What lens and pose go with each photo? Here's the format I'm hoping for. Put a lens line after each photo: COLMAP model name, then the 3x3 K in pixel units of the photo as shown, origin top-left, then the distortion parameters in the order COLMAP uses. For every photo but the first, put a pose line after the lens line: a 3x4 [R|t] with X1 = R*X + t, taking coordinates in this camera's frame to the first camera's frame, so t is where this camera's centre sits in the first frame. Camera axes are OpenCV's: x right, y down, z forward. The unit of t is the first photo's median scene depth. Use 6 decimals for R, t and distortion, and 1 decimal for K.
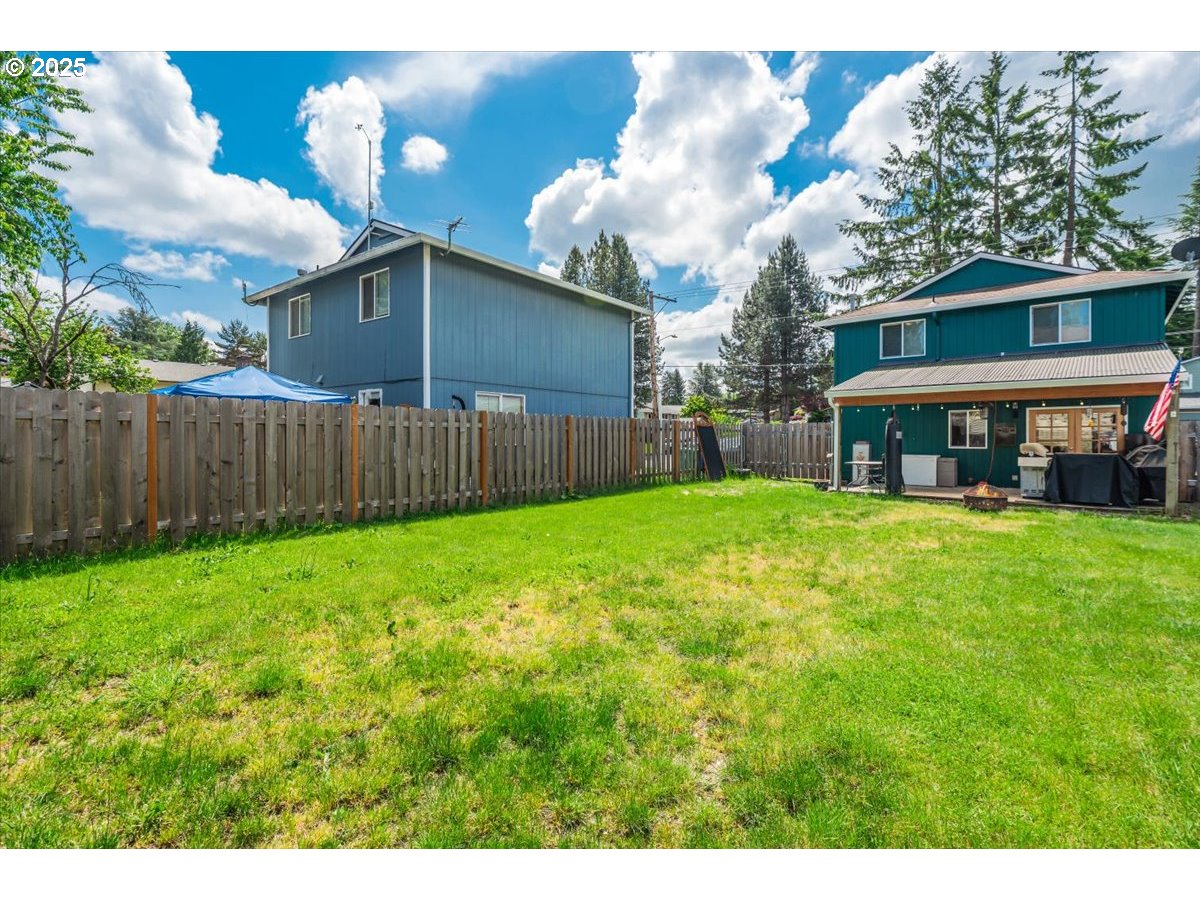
lens RADIAL K [[549.2, 0, 604.5], [0, 549.2, 435.3], [0, 0, 1]] dist [-0.000576, 0.000106]
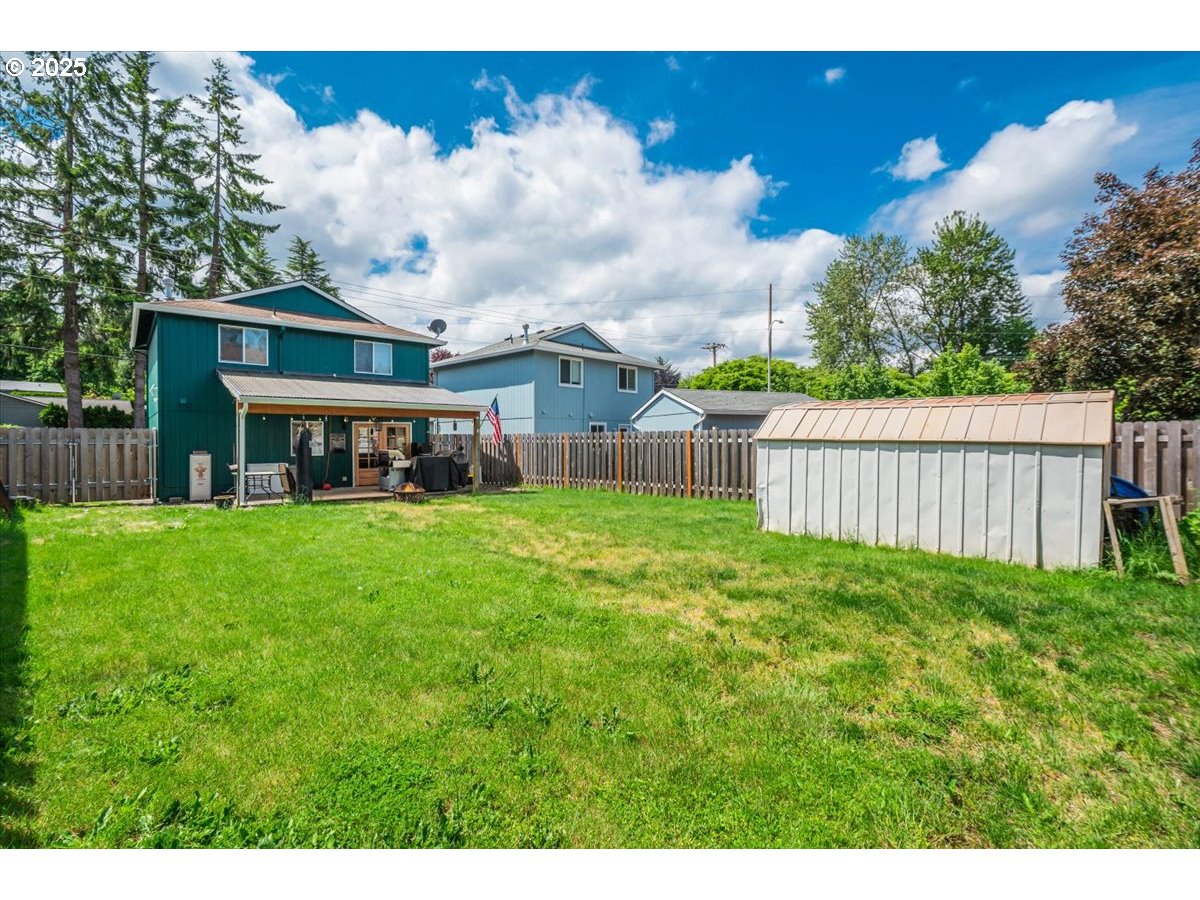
lens RADIAL K [[542.1, 0, 600.0], [0, 542.1, 450.0], [0, 0, 1]] dist [0.000914, 0.000071]
pose [[0.167924, -0.011566, 0.985732, -0.096223], [0.002466, 0.999933, 0.011312, 0.000063], [-0.985797, 0.000531, 0.167941, 0.070995]]
